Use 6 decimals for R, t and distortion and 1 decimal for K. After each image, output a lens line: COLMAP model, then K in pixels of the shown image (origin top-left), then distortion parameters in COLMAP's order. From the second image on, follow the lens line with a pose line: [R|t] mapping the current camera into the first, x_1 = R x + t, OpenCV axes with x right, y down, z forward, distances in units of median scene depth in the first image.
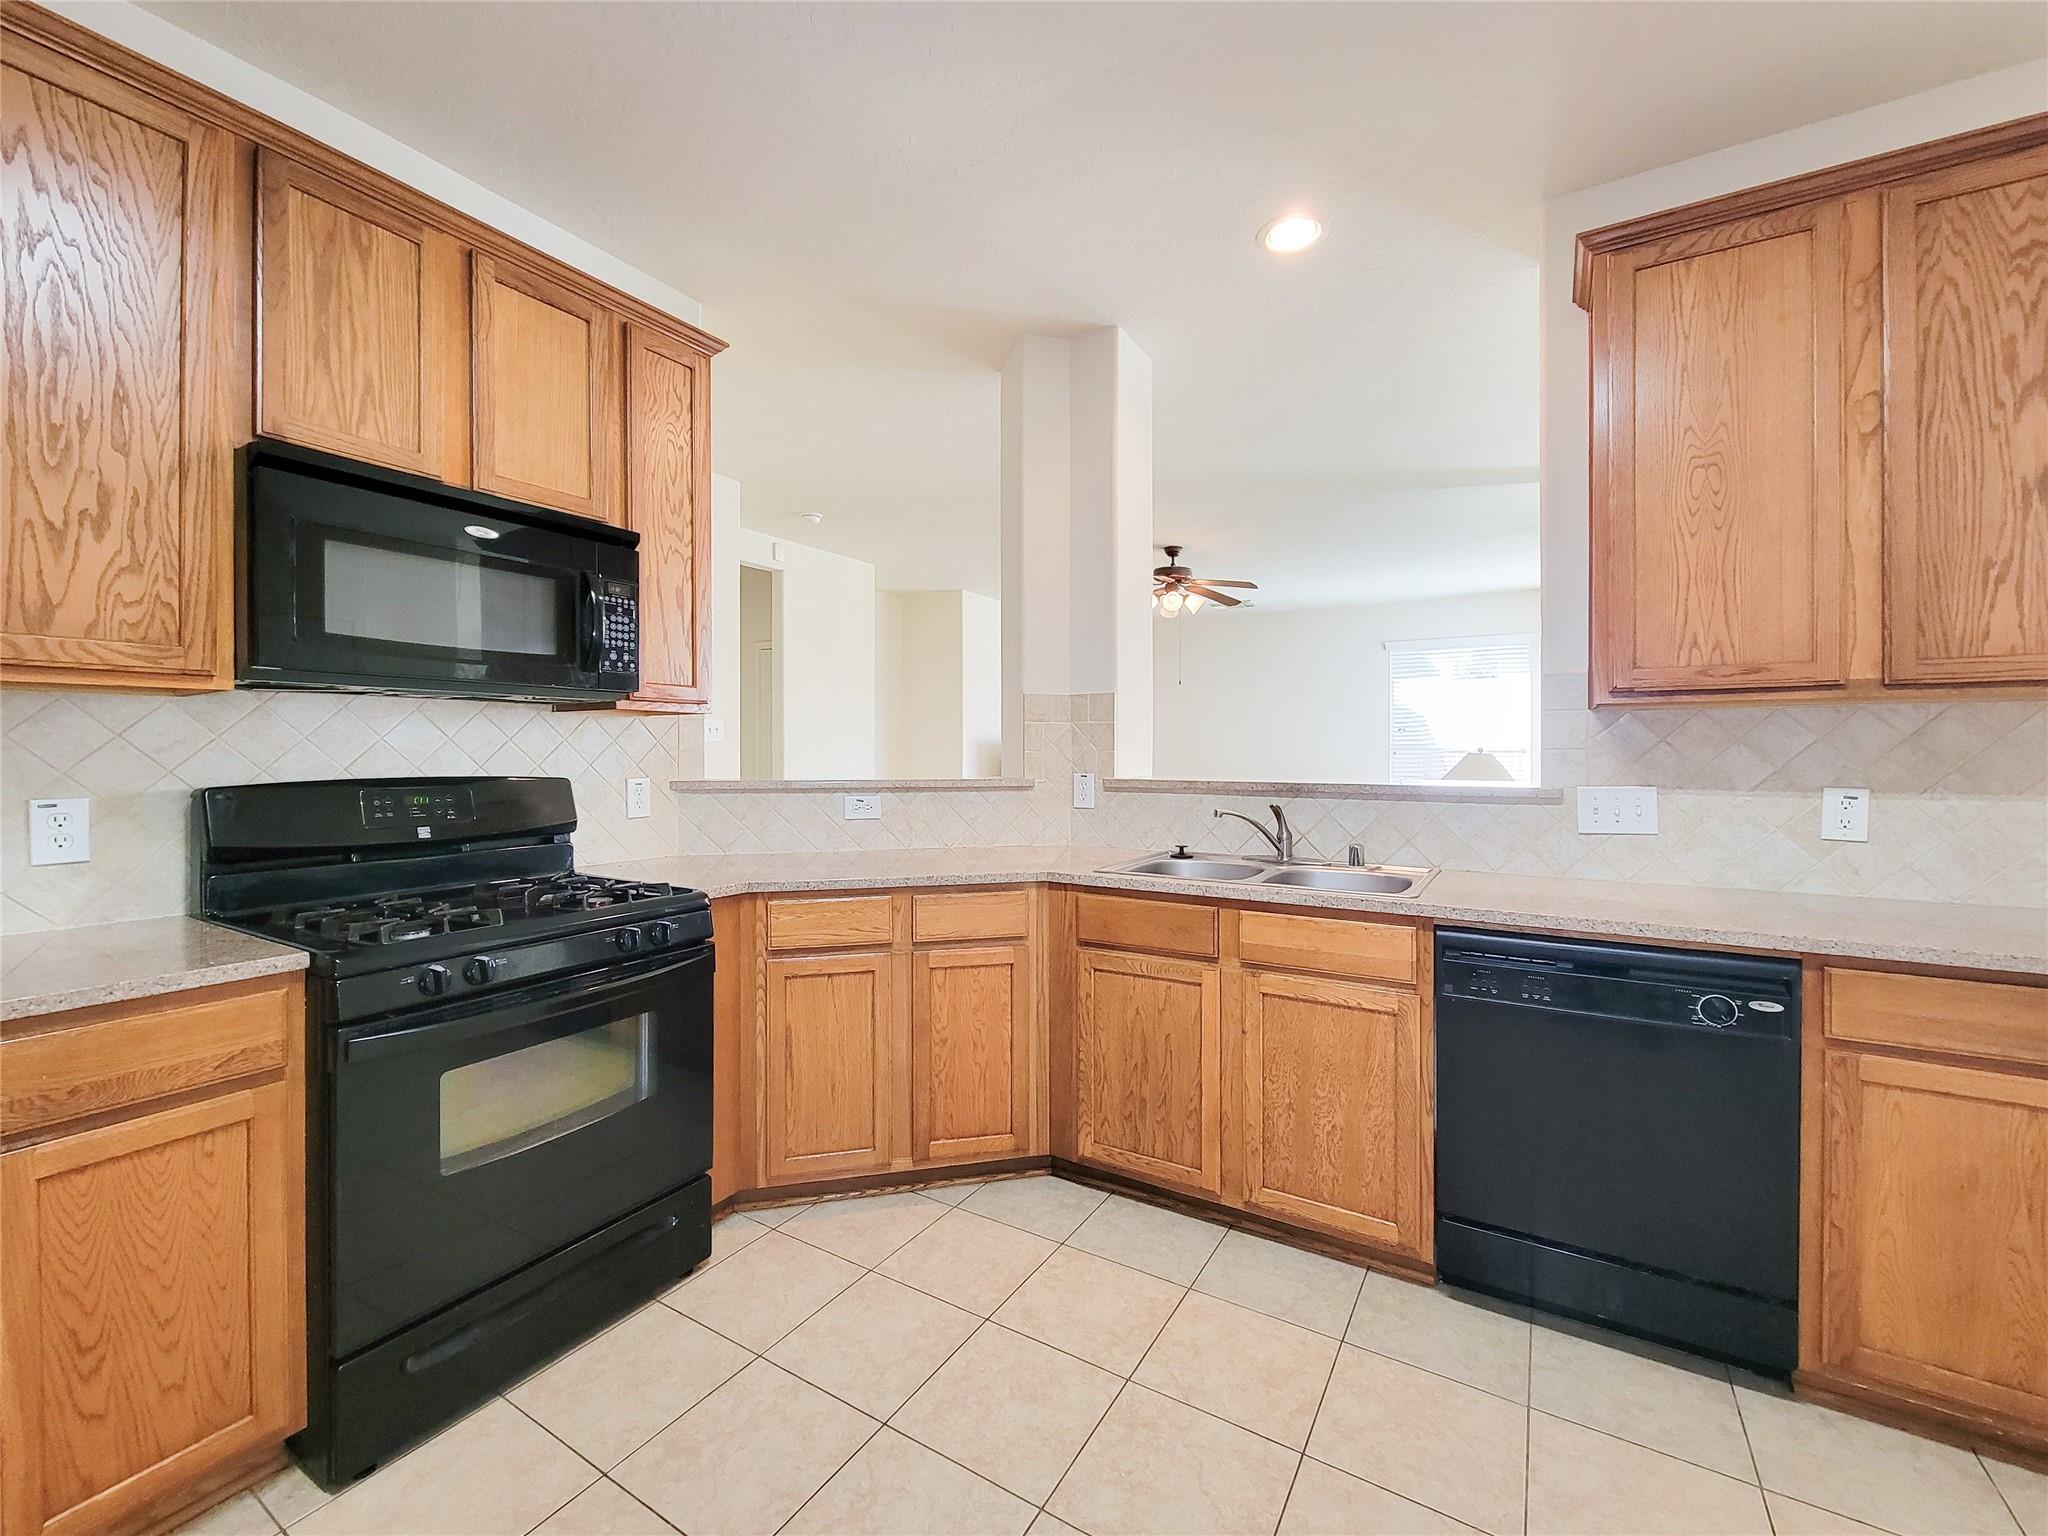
lens RADIAL K [[848.7, 0, 1043.3], [0, 848.7, 750.4], [0, 0, 1]] dist [0.003946, -0.003965]
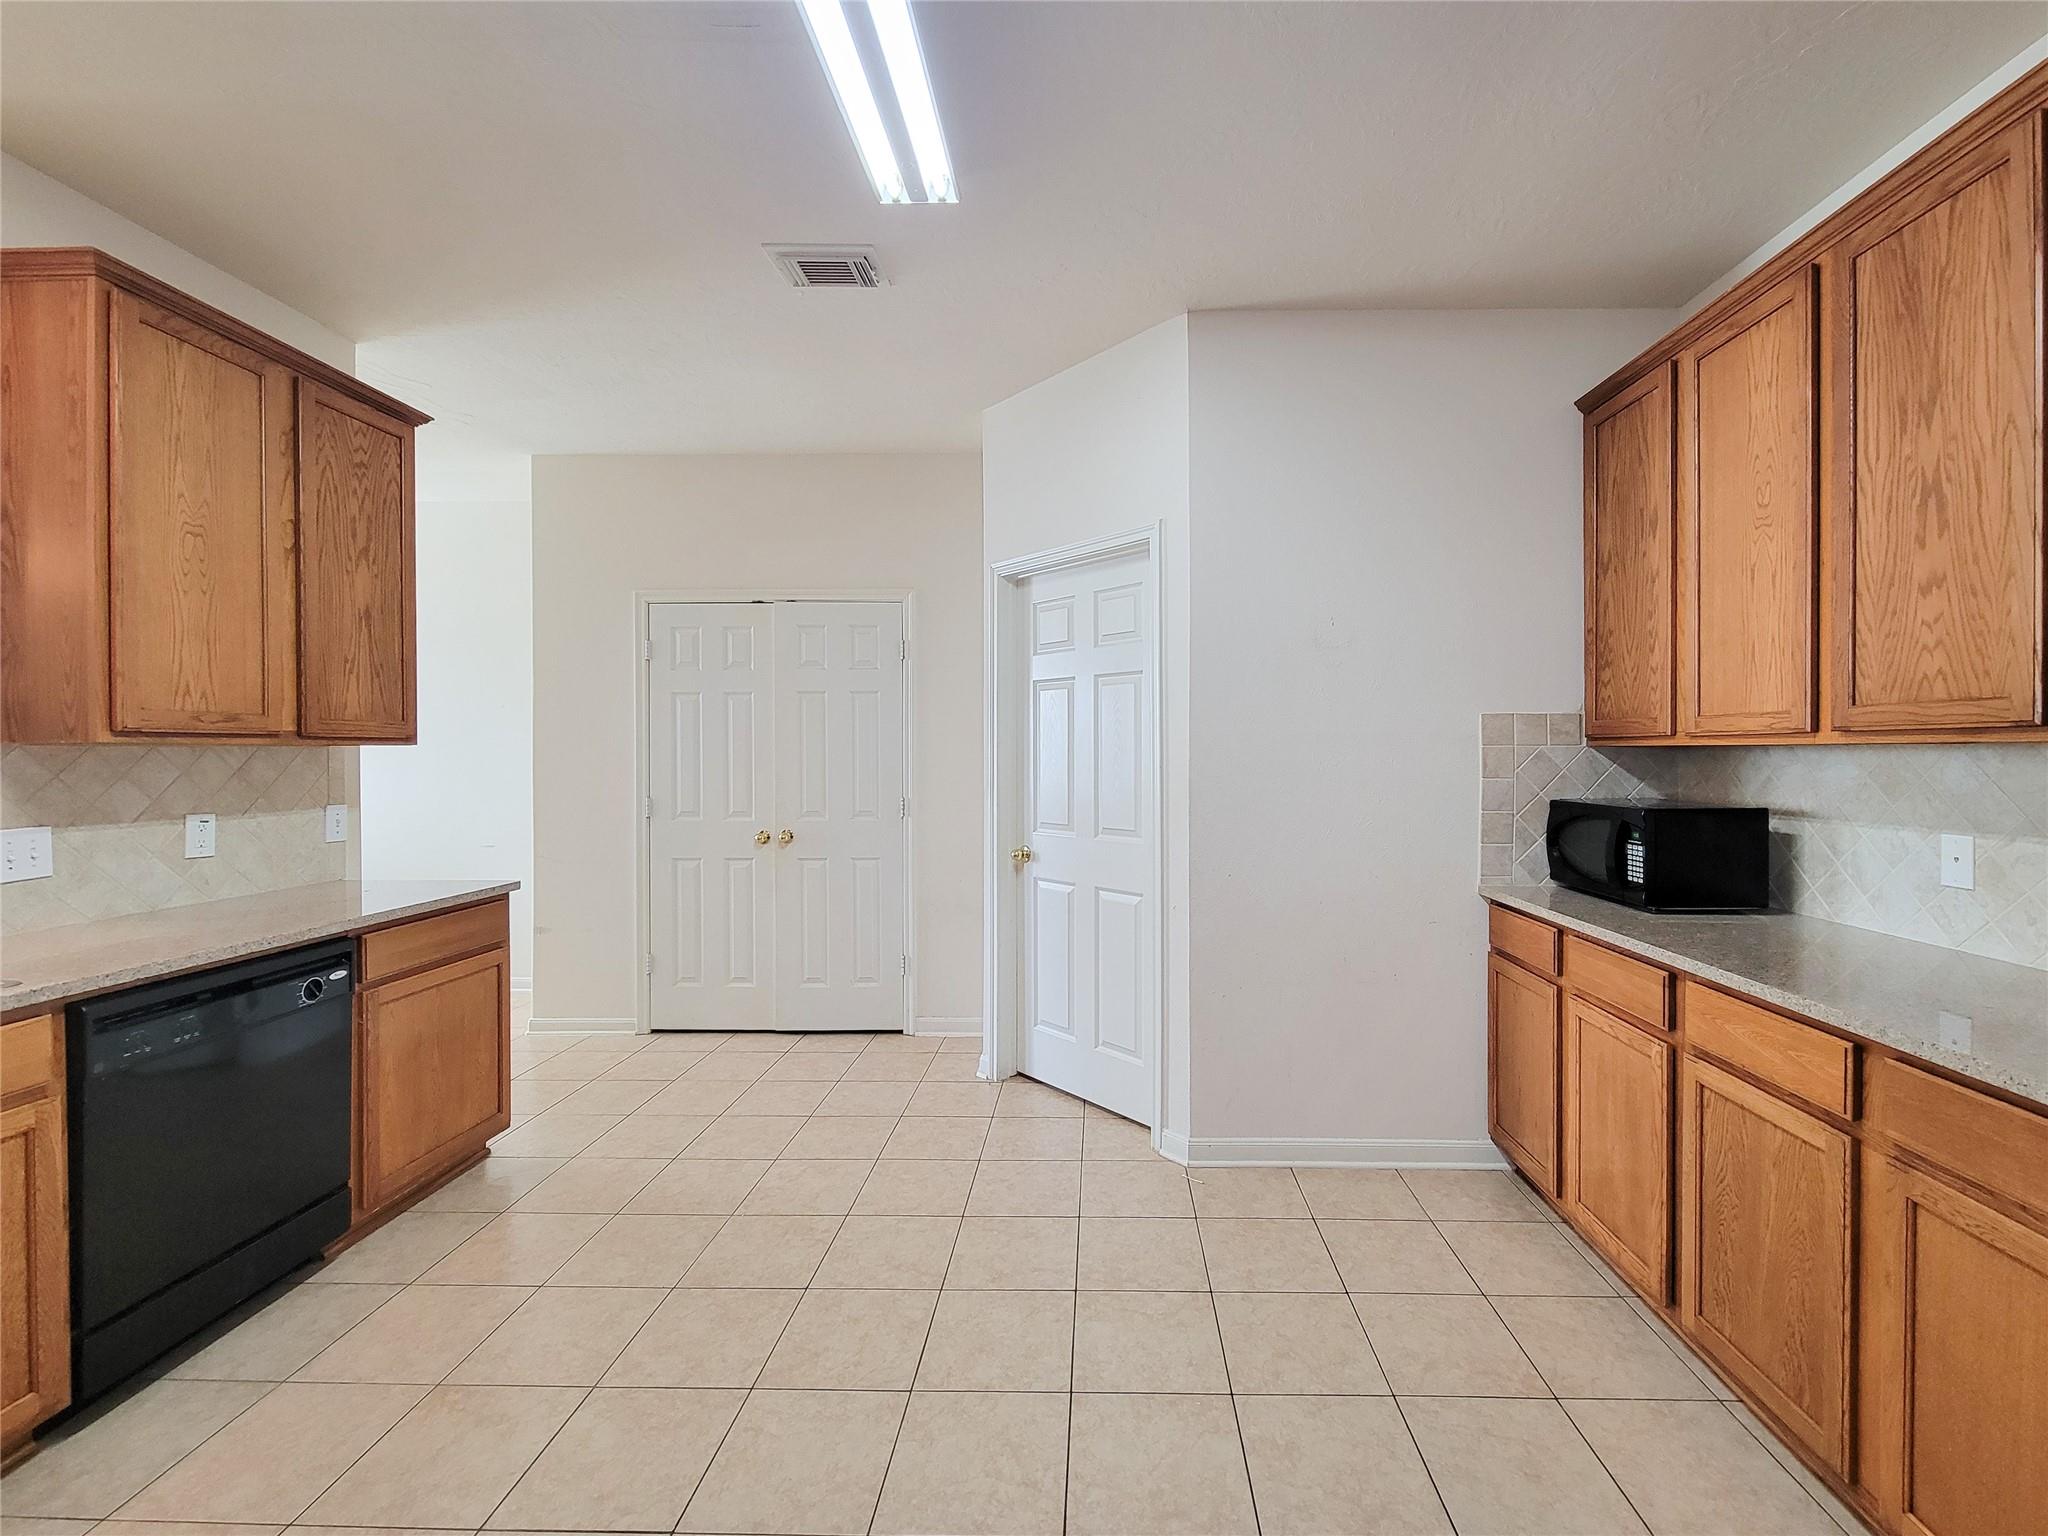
lens RADIAL K [[848.7, 0, 1036.8], [0, 848.7, 752.1], [0, 0, 1]] dist [0.003946, -0.003965]
pose [[-0.484569, -0.000776, 0.874753, -0.697768], [0.000215, 0.999999, 0.001006, -0.044361], [-0.874753, 0.000676, -0.484568, 0.533457]]
